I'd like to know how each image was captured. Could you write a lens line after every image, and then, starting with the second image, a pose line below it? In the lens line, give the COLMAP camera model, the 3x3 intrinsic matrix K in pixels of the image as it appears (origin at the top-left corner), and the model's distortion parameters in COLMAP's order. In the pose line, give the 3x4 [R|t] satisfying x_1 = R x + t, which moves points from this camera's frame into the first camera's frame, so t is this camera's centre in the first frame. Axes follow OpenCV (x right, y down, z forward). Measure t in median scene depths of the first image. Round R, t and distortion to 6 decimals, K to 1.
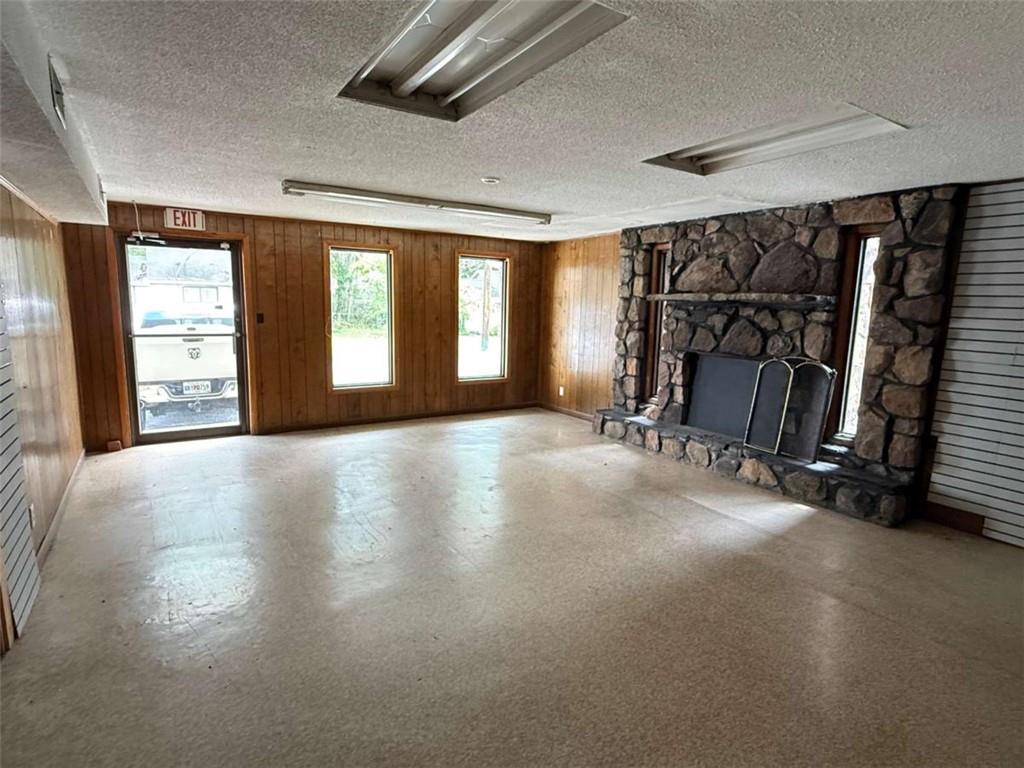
lens RADIAL K [[544.7, 0, 508.2], [0, 544.7, 384.9], [0, 0, 1]] dist [-0.003614, 0.000285]
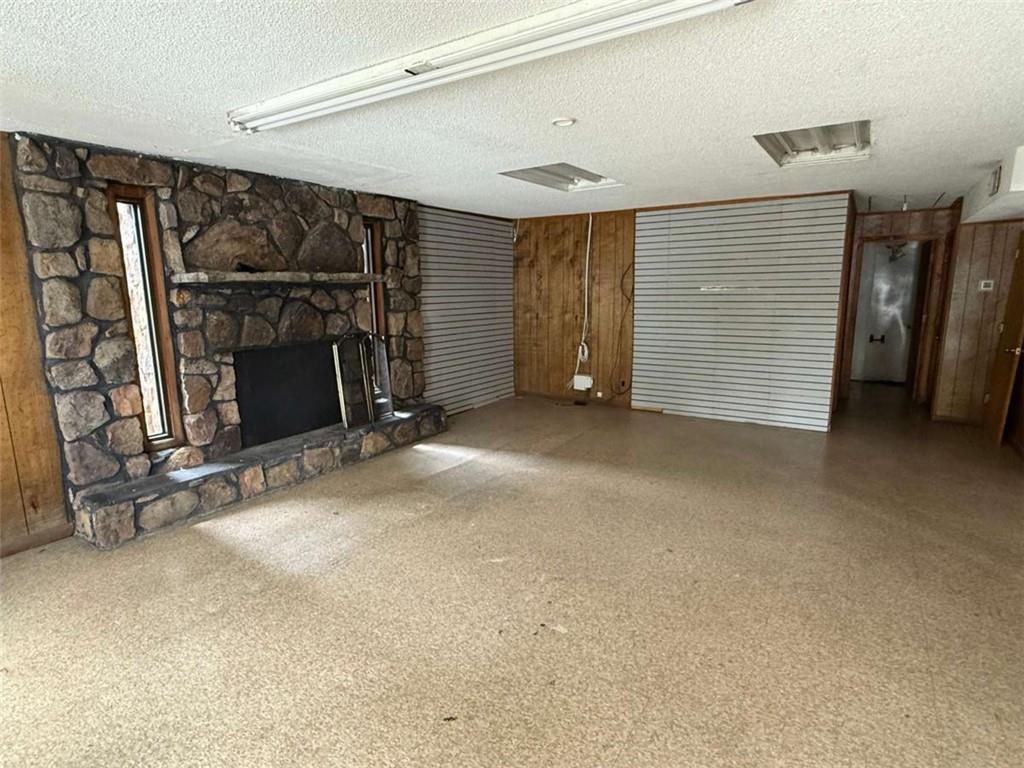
lens RADIAL K [[544.7, 0, 516.3], [0, 544.7, 384.6], [0, 0, 1]] dist [-0.003614, 0.000285]
pose [[-0.416262, -0.183213, 0.890594, -0.534552], [0.136453, 0.955808, 0.260407, -0.172582], [-0.898947, 0.229922, -0.372867, 1.033443]]
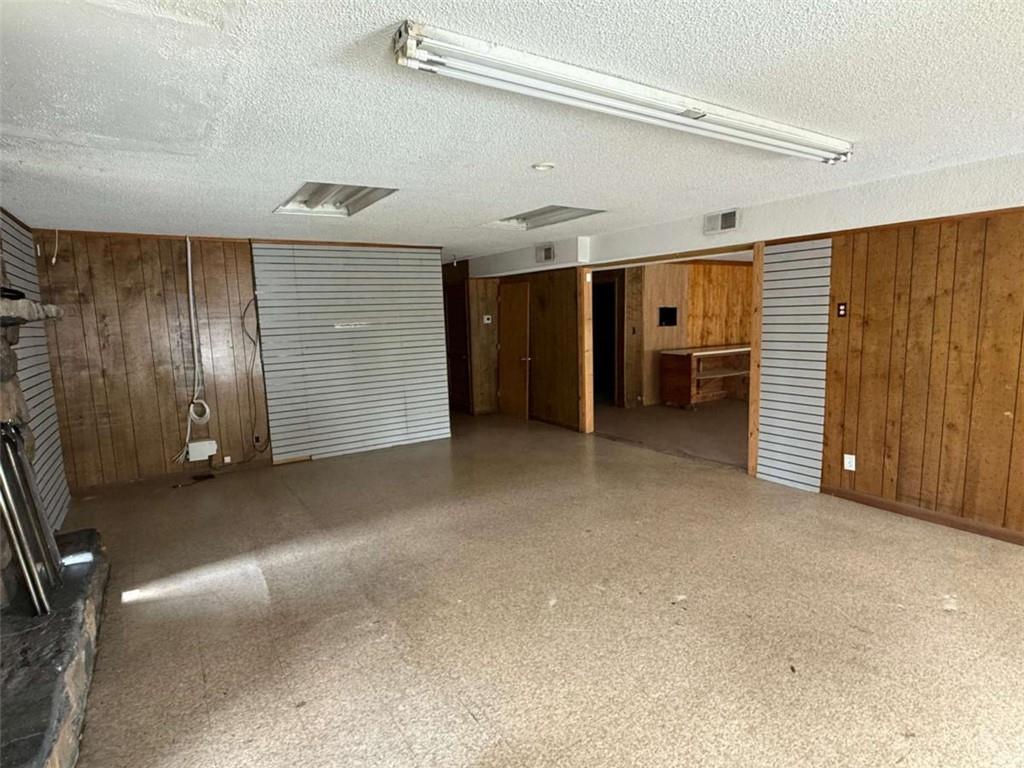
lens RADIAL K [[544.7, 0, 505.0], [0, 544.7, 386.6], [0, 0, 1]] dist [-0.003614, 0.000285]
pose [[-0.999961, 0.004596, 0.007547, 0.016709], [0.006513, 0.960585, 0.277910, -0.210599], [-0.005972, 0.277949, -0.960577, 1.359523]]
